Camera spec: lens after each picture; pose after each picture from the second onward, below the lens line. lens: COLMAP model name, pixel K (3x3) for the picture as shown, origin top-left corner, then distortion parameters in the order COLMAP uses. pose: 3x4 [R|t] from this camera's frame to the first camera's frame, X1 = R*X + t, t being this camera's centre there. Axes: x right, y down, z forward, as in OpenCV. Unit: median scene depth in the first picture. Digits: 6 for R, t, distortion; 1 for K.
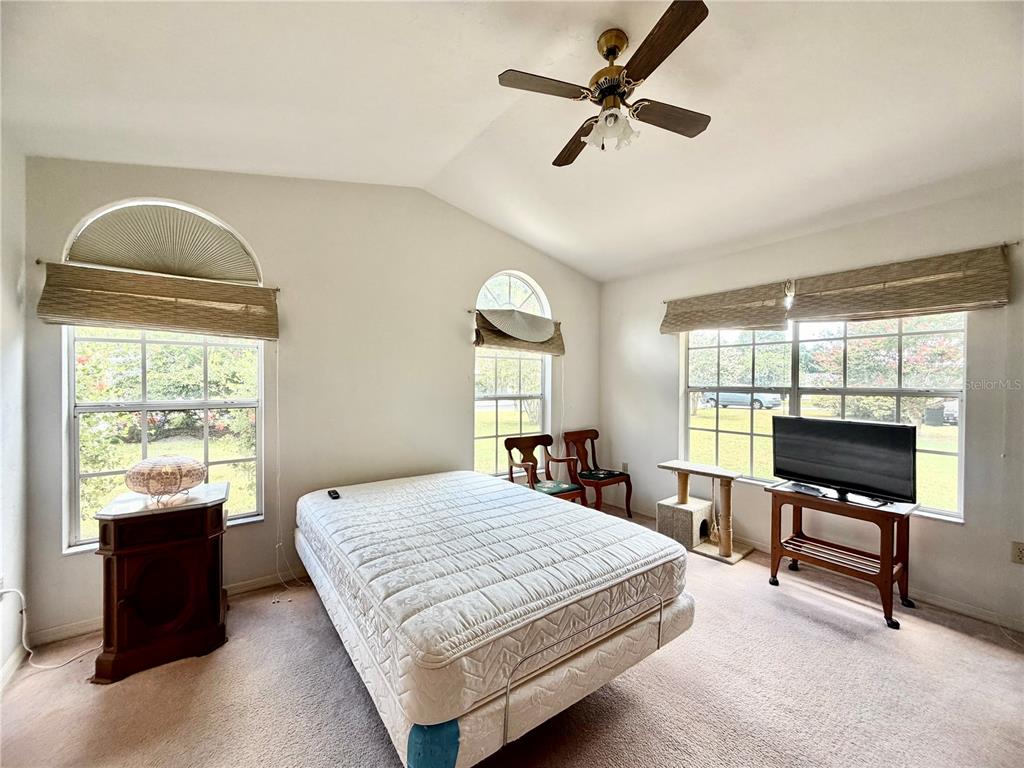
lens RADIAL K [[408.2, 0, 512.0], [0, 408.2, 384.0], [0, 0, 1]] dist [-0.000332, -0.000024]
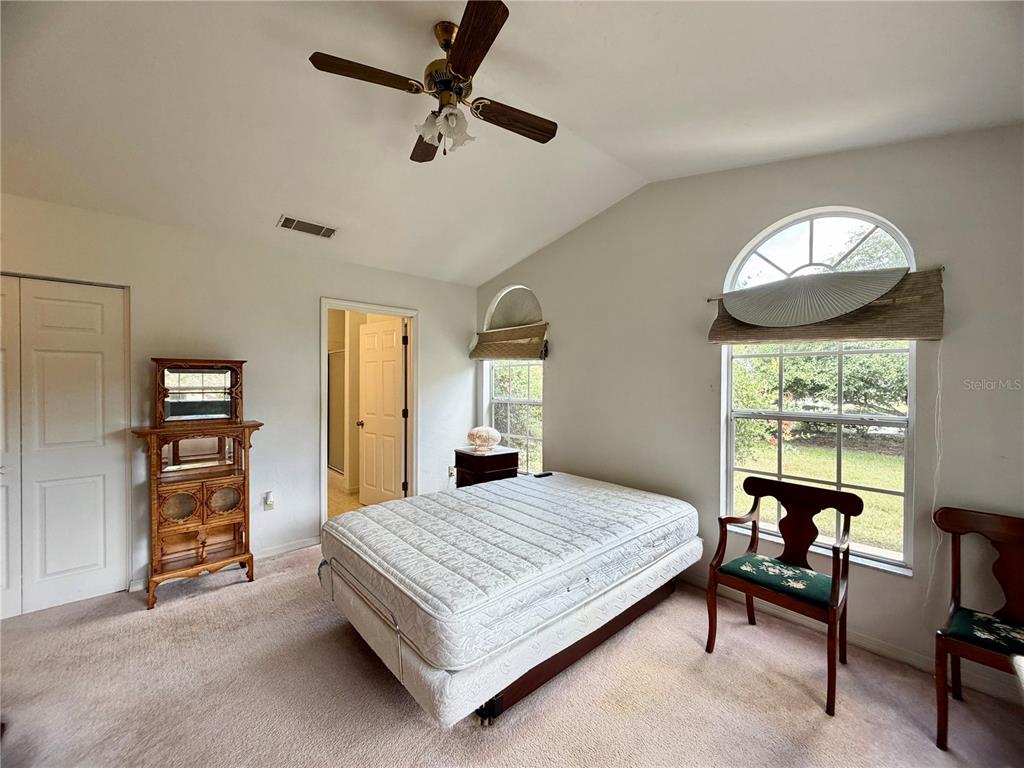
lens RADIAL K [[410.9, 0, 512.0], [0, 410.9, 384.0], [0, 0, 1]] dist [0.000864, 0.000195]
pose [[0.104111, -0.002480, -0.994563, 0.779169], [-0.017516, 0.999837, -0.004327, -0.011907], [0.994411, 0.017872, 0.104051, 0.682464]]
